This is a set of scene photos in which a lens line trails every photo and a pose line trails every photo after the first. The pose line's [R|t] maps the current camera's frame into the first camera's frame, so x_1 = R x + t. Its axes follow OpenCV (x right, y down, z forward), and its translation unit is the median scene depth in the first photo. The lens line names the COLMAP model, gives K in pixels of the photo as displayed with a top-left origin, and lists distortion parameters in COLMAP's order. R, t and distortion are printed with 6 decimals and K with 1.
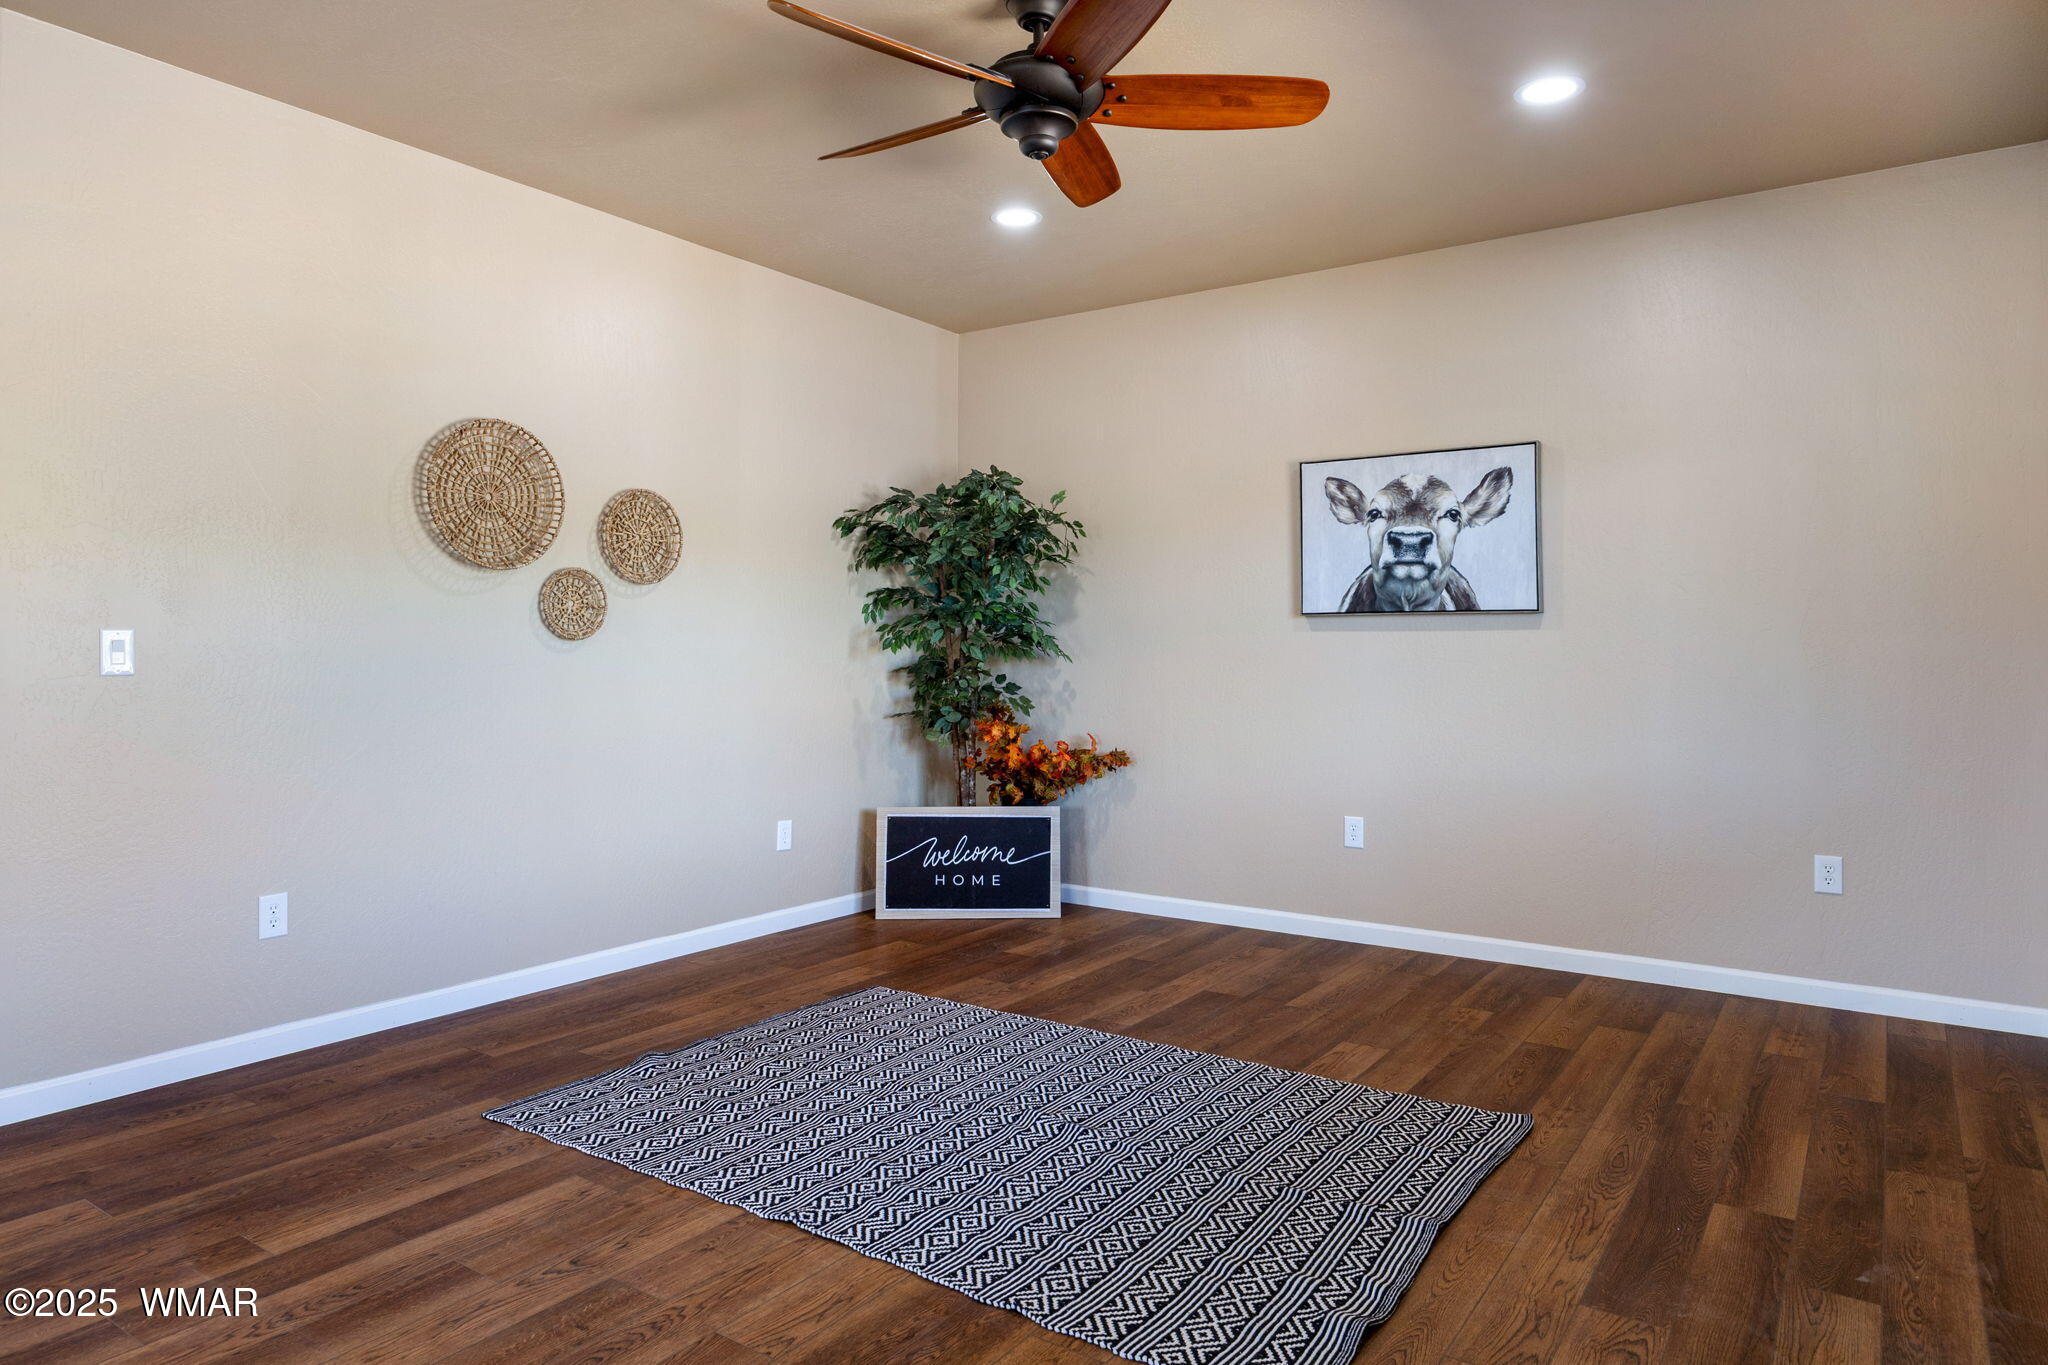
lens RADIAL K [[1207.2, 0, 944.4], [0, 1207.2, 627.4], [0, 0, 1]] dist [-0.010060, 0.000191]
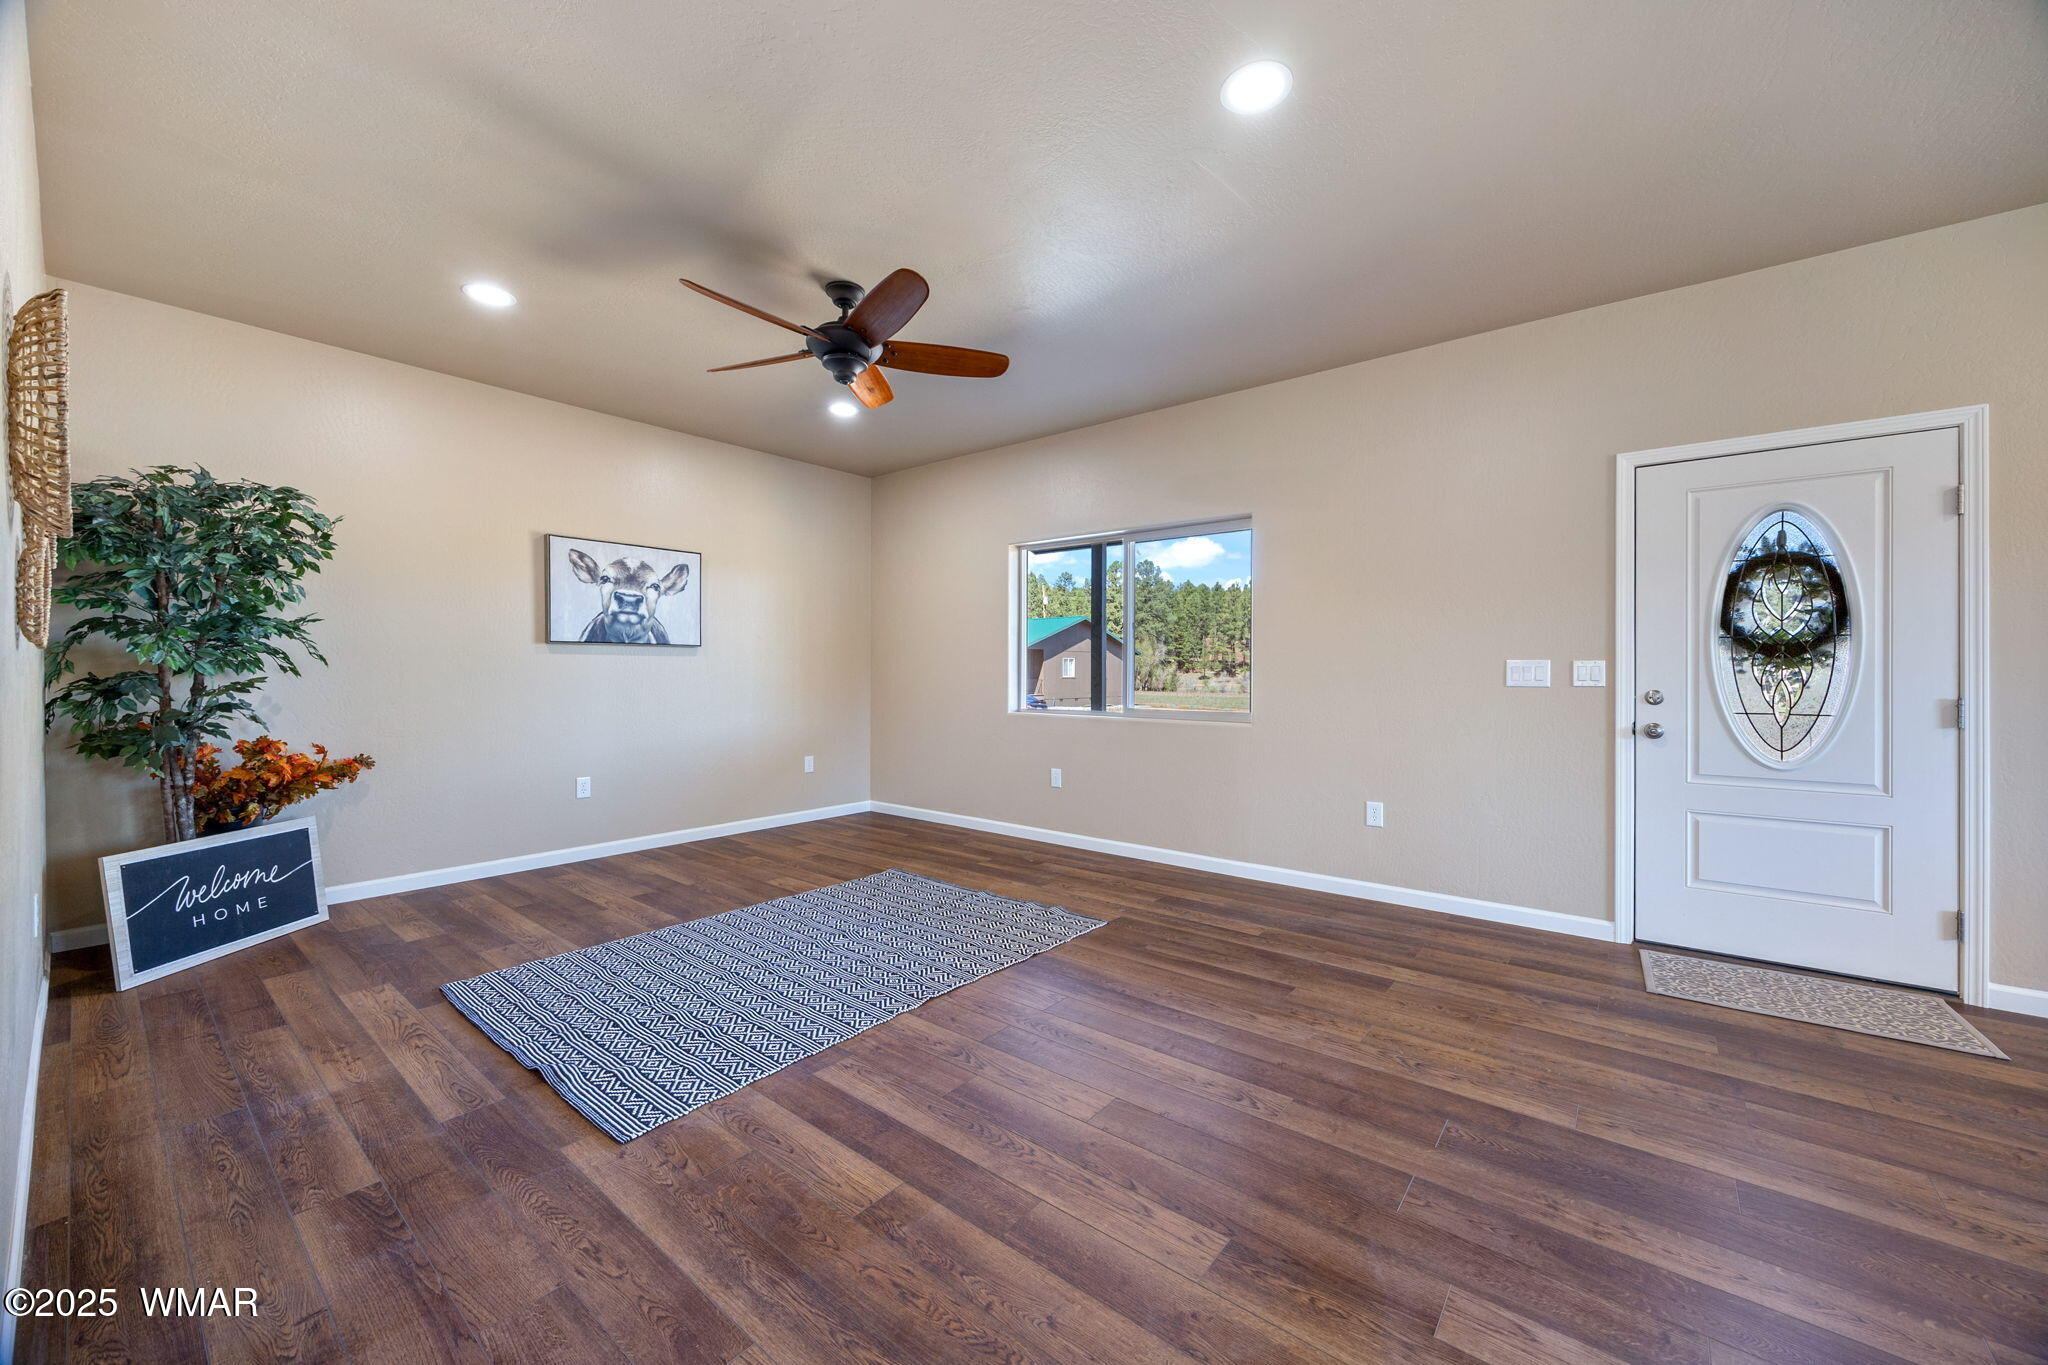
lens RADIAL K [[780.4, 0, 1036.5], [0, 780.4, 670.0], [0, 0, 1]] dist [-0.006623, -0.000084]
pose [[0.058400, -0.001393, 0.998292, -0.608411], [-0.024420, 0.999698, 0.002823, 0.006207], [-0.997995, -0.024543, 0.058348, 0.388099]]
